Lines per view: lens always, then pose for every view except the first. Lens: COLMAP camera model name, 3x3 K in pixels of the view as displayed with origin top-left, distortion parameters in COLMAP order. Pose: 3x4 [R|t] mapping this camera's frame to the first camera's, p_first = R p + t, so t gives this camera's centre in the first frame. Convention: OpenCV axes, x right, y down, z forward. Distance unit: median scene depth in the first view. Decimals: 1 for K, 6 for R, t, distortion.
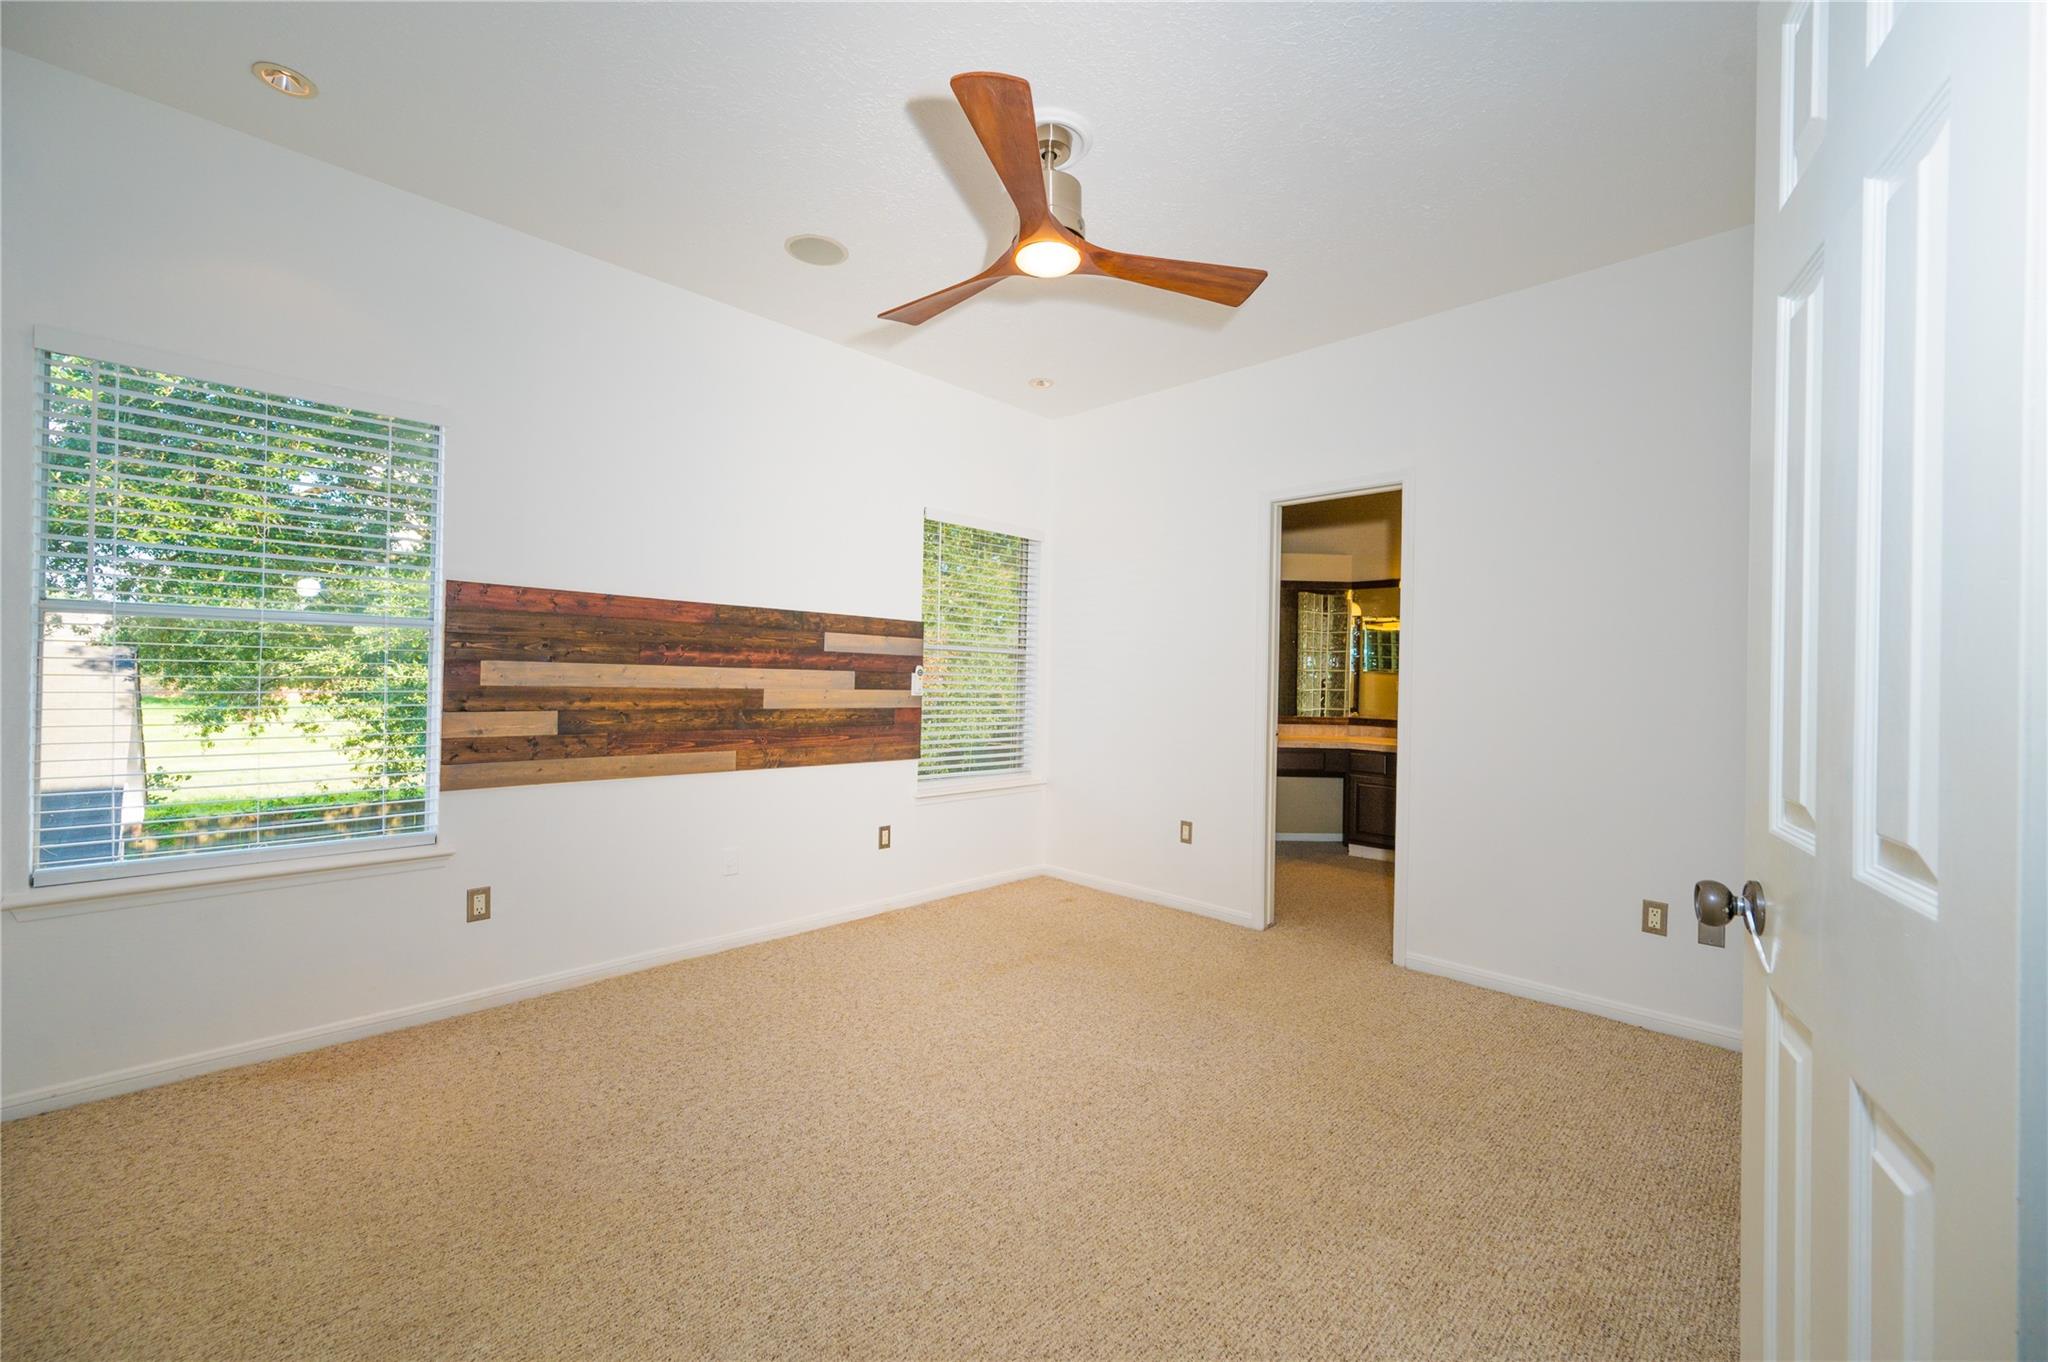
lens RADIAL K [[802.5, 0, 1024.0], [0, 802.5, 681.0], [0, 0, 1]] dist [0.000892, 0.000120]
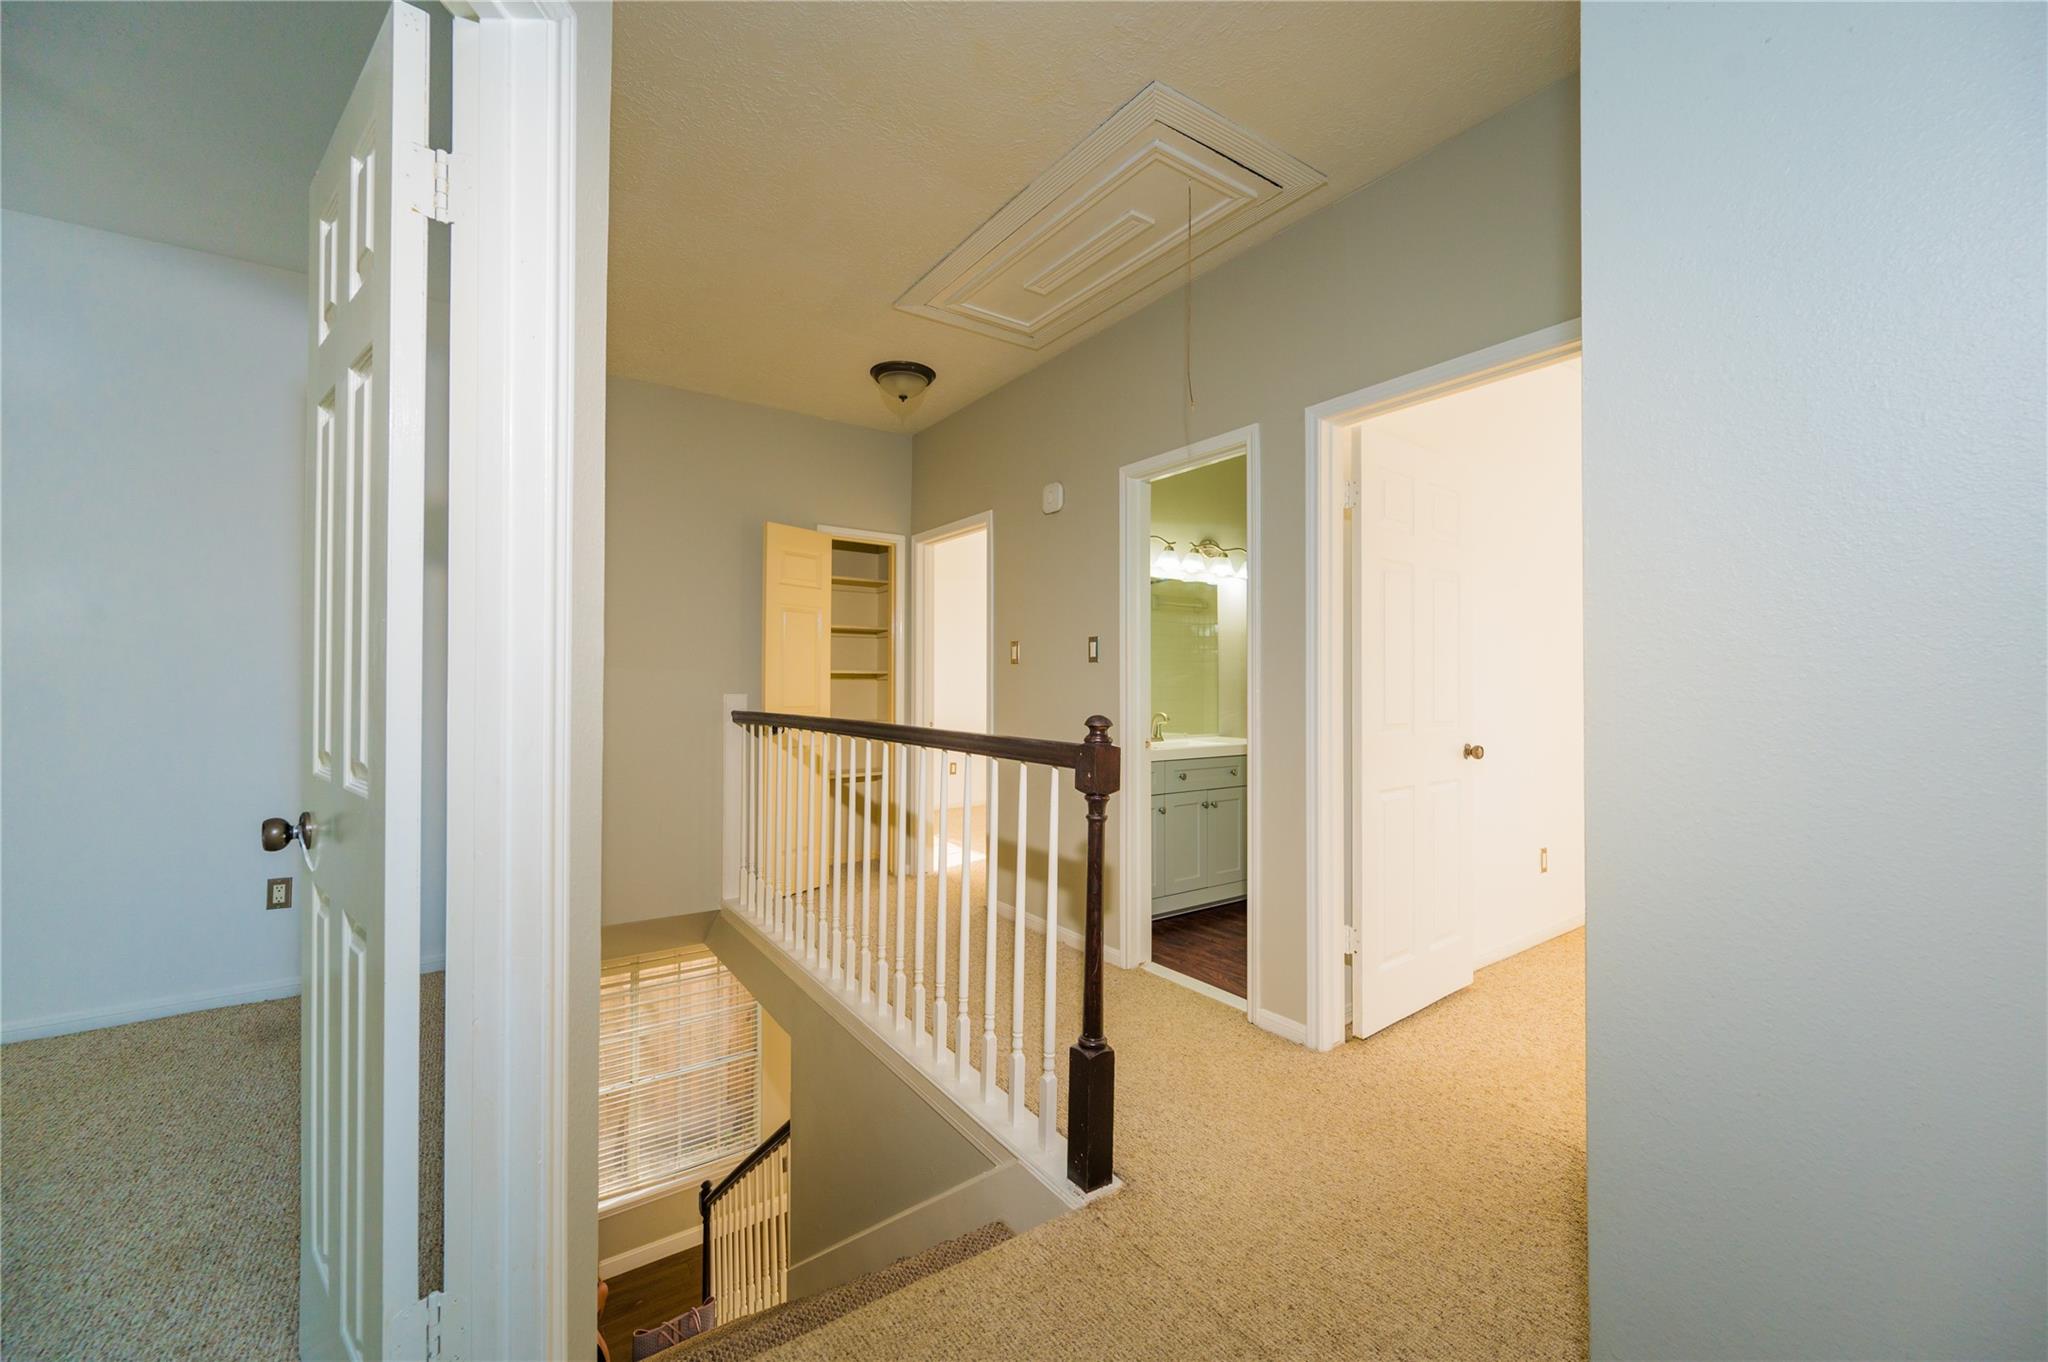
lens RADIAL K [[802.5, 0, 1024.0], [0, 802.5, 681.0], [0, 0, 1]] dist [0.000892, 0.000120]
pose [[0.180078, -0.011015, 0.983591, -0.182976], [0.001142, 0.999939, 0.010988, 0.003192], [-0.983652, -0.000855, 0.180079, -0.364133]]
